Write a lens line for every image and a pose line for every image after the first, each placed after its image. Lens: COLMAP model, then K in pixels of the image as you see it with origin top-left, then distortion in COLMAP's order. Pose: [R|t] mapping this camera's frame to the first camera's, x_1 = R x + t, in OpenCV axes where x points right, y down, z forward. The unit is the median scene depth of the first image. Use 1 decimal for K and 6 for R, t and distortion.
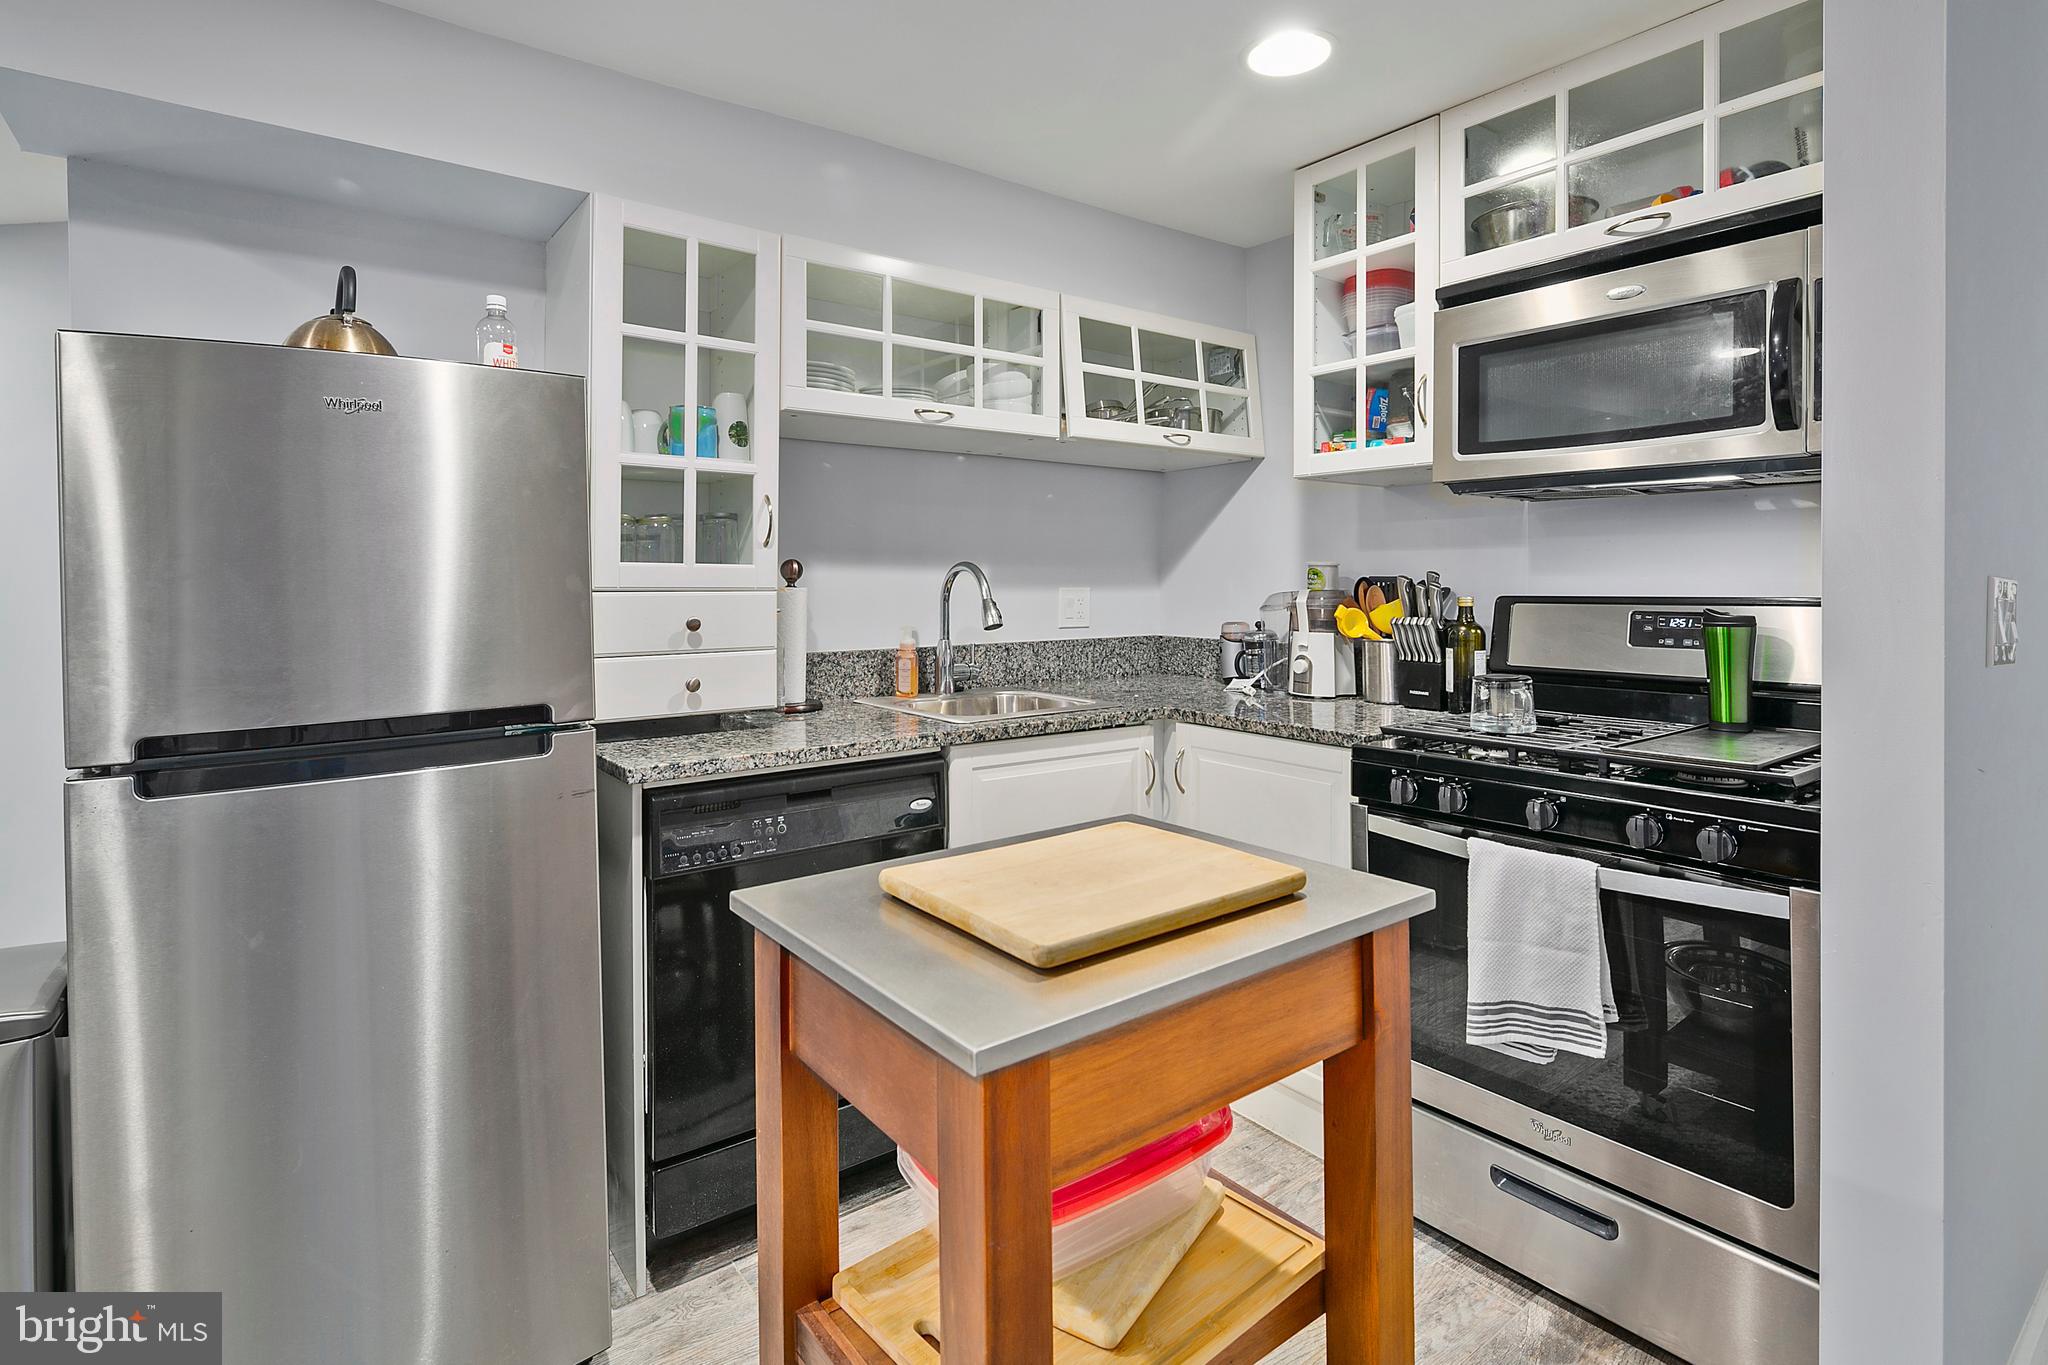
lens RADIAL K [[978.7, 0, 1099.5], [0, 978.7, 584.8], [0, 0, 1]] dist [0.002729, -0.000449]
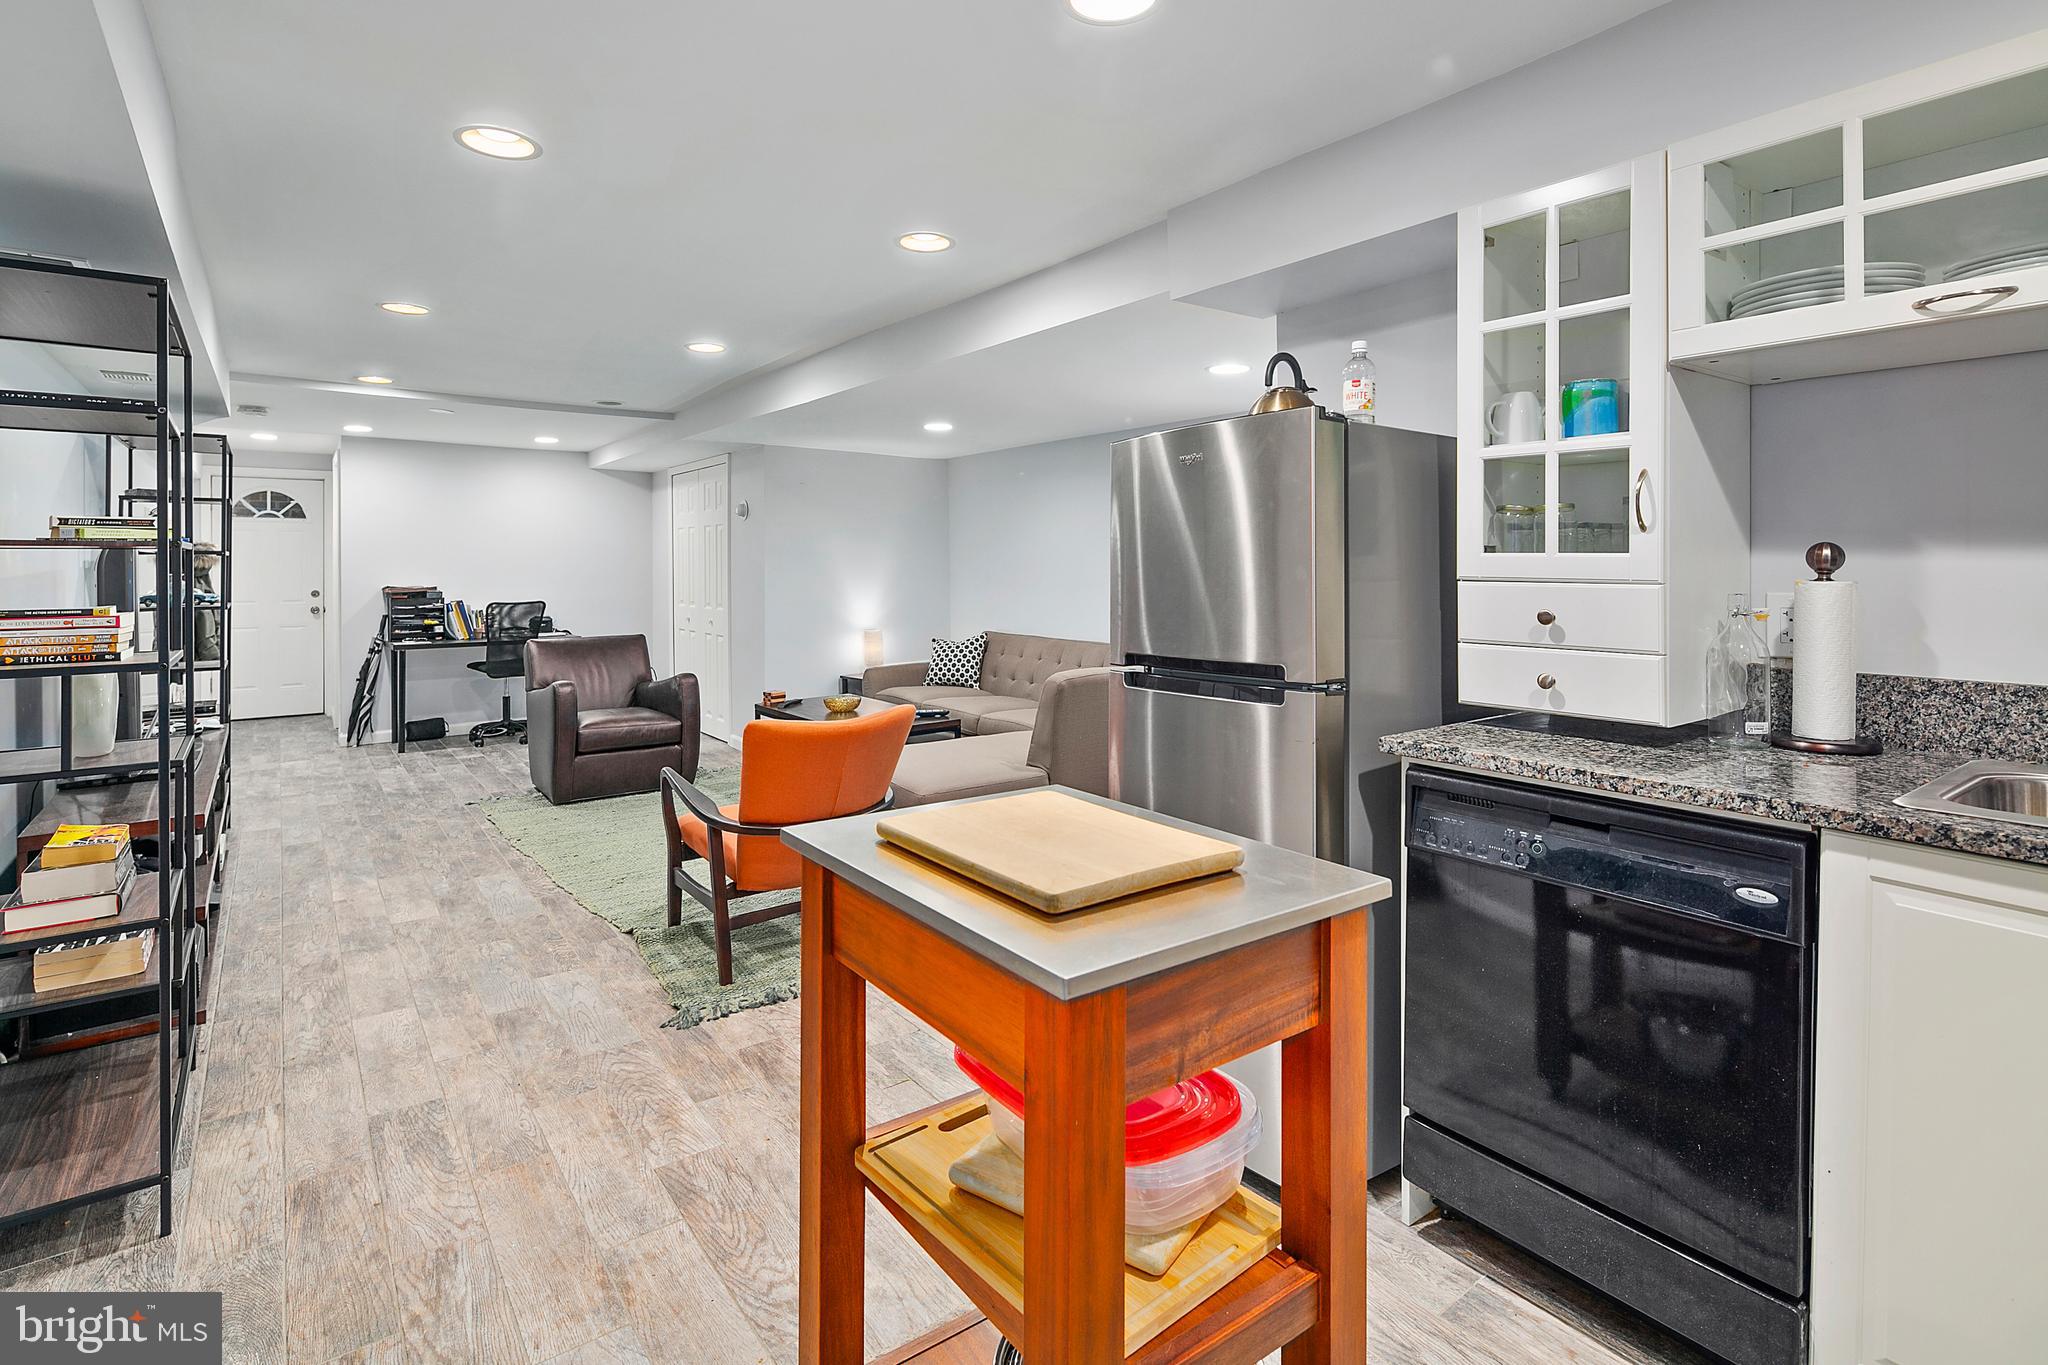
lens RADIAL K [[990.0, 0, 963.3], [0, 990.0, 576.0], [0, 0, 1]] dist [0.032900, -0.000168]
pose [[-0.054934, 0.017710, -0.998333, 0.573657], [-0.001901, 0.999839, 0.017841, -0.015756], [0.998488, 0.002878, -0.054891, 0.479701]]
